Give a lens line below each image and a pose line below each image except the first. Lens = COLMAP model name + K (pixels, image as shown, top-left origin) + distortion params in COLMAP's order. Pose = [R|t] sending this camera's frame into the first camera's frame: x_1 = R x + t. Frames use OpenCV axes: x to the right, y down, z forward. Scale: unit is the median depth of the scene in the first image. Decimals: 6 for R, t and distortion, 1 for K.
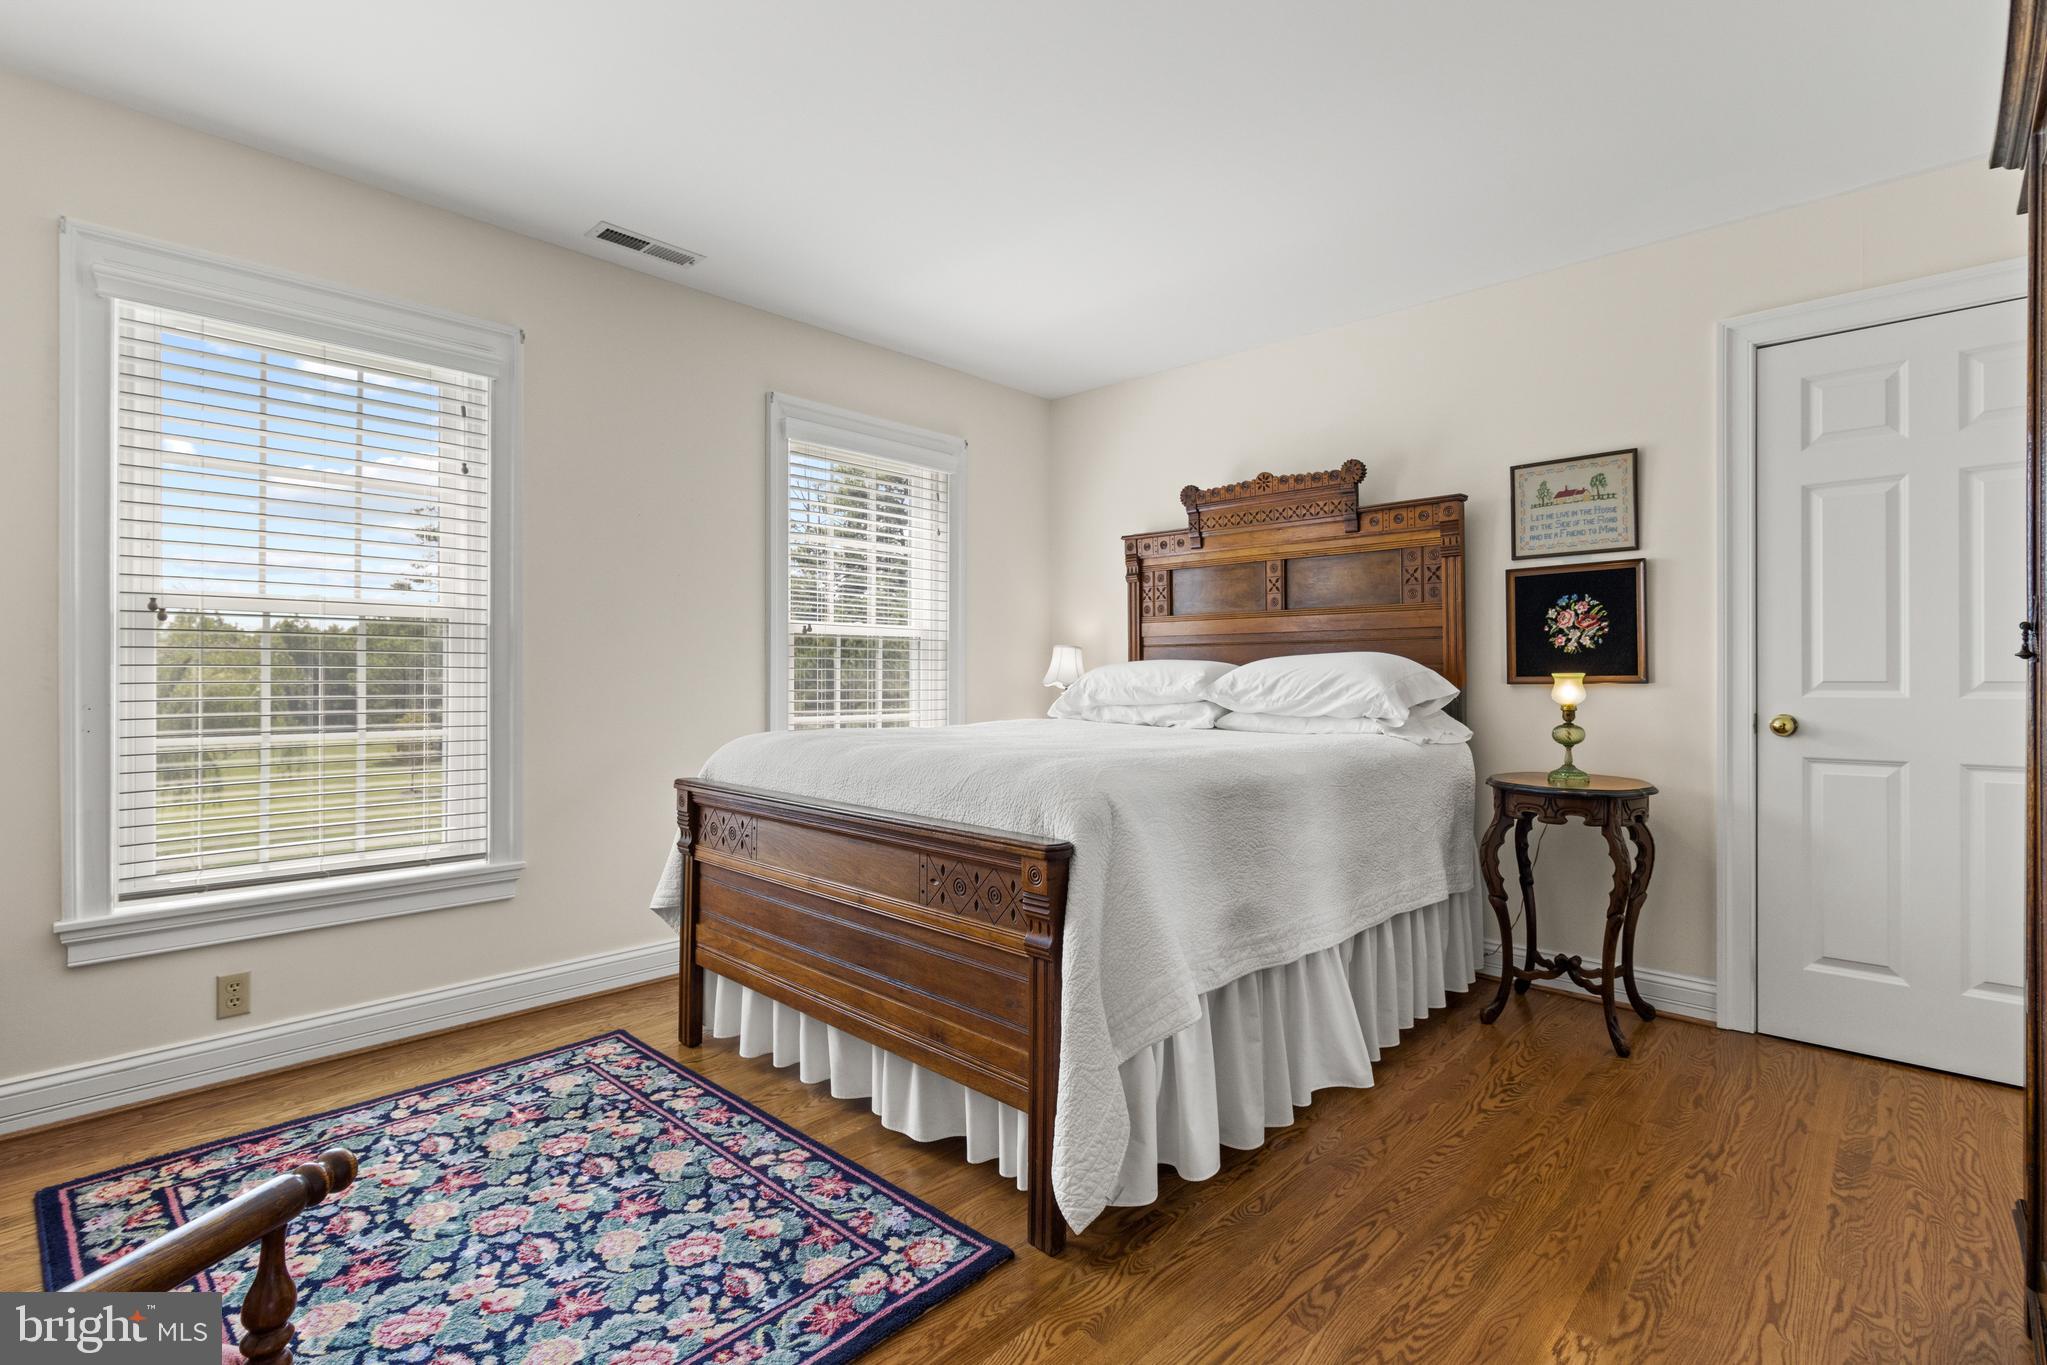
lens RADIAL K [[961.8, 0, 1023.5], [0, 961.8, 682.5], [0, 0, 1]] dist [-0.000398, -0.000363]
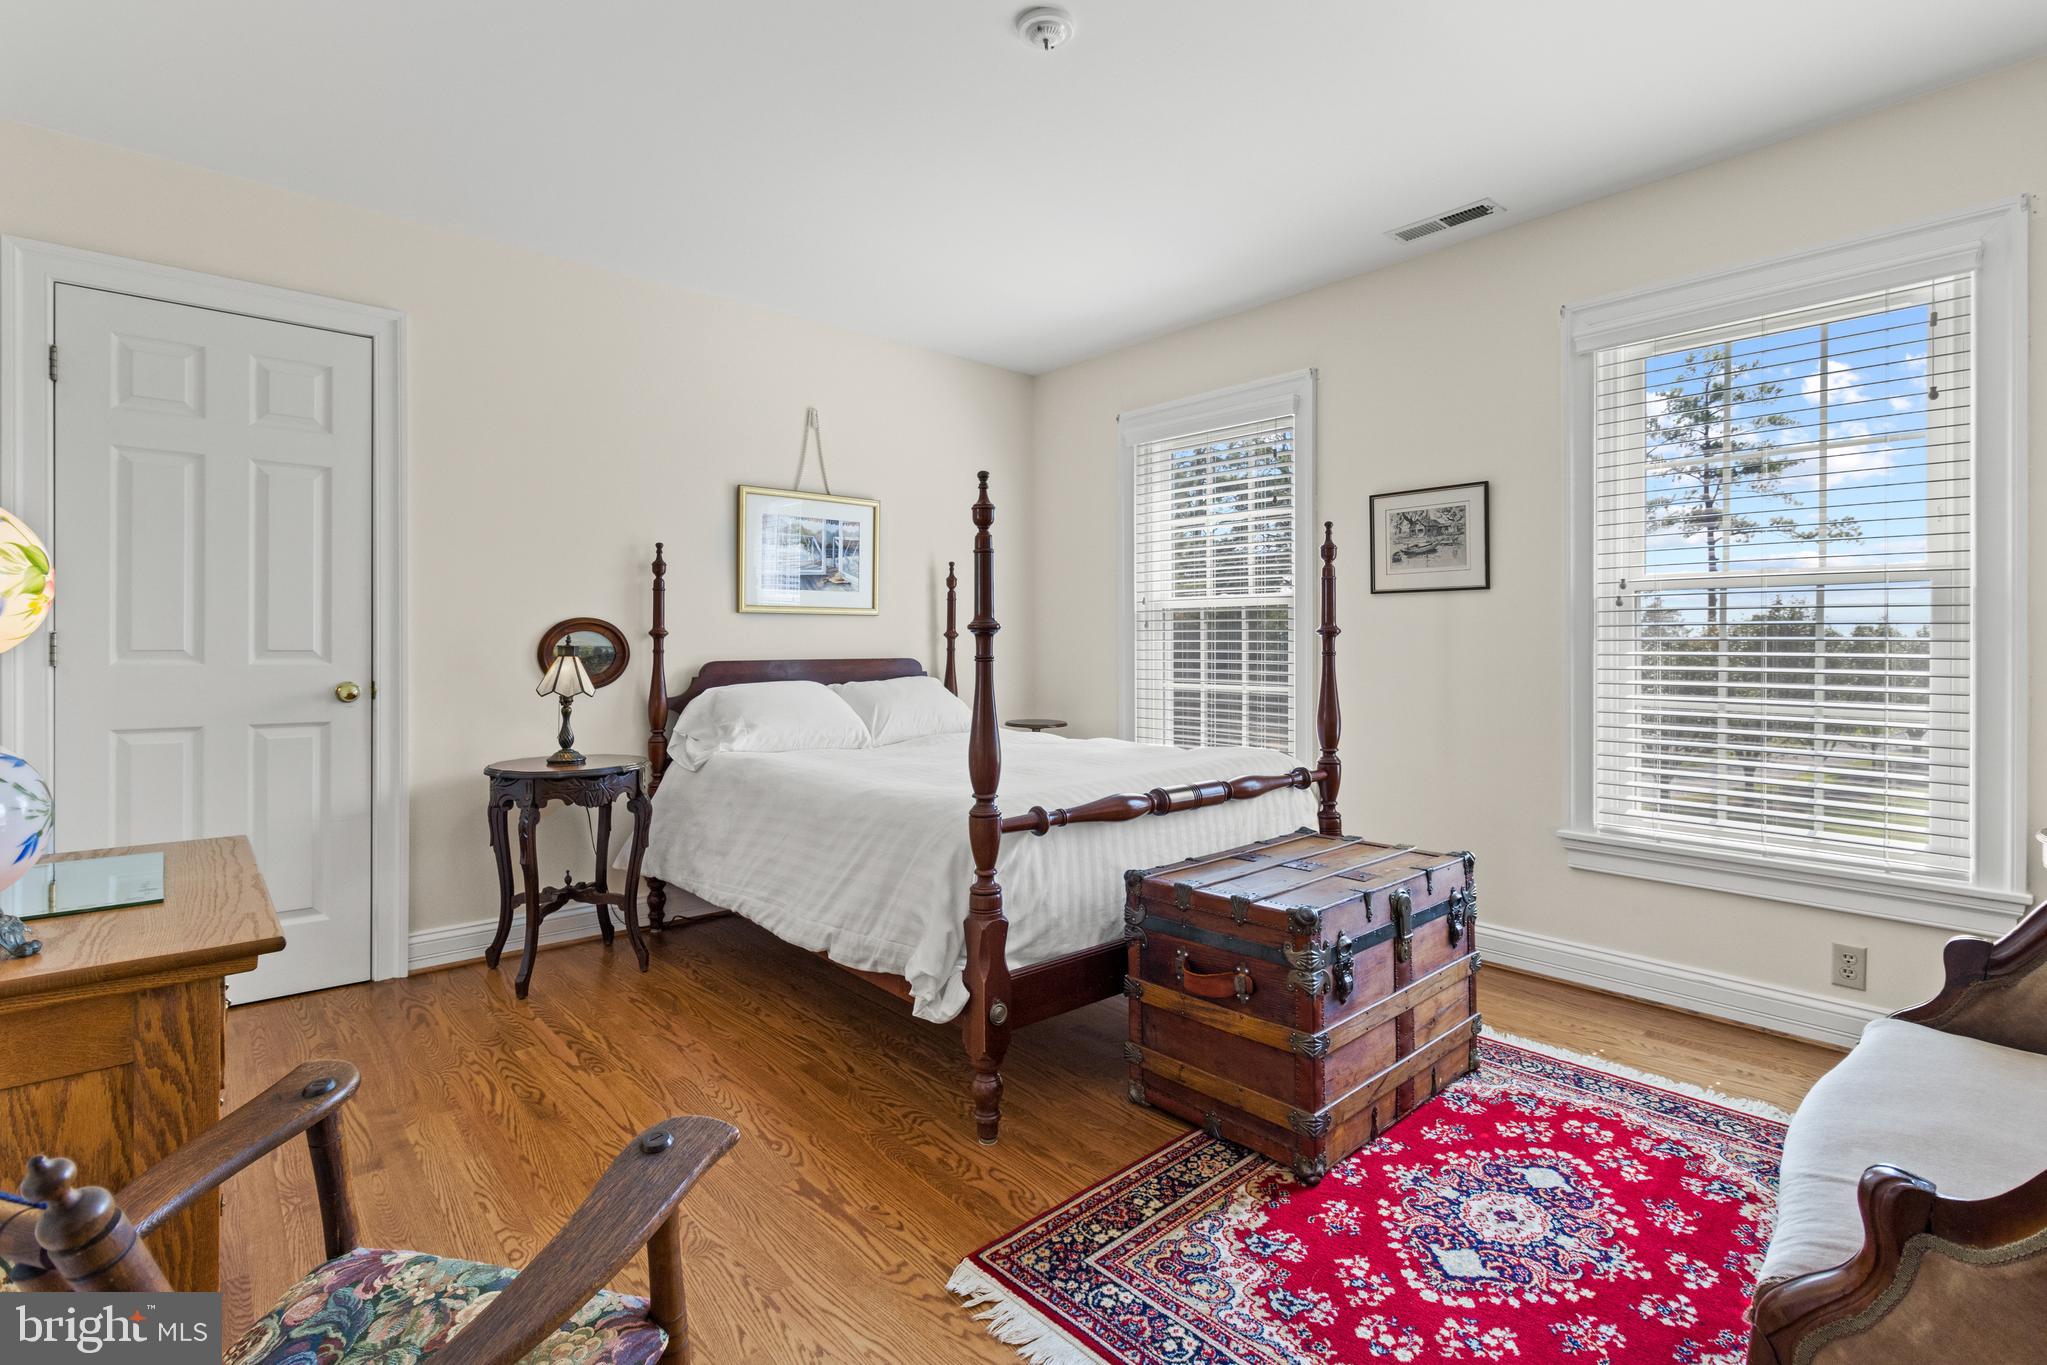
lens RADIAL K [[925.8, 0, 1034.2], [0, 925.8, 653.2], [0, 0, 1]] dist [-0.001325, -0.000228]
pose [[-0.077629, 0.005806, -0.996965, 0.699801], [-0.011373, 0.999913, 0.006709, -0.004107], [0.996917, 0.011859, -0.077556, 0.746451]]
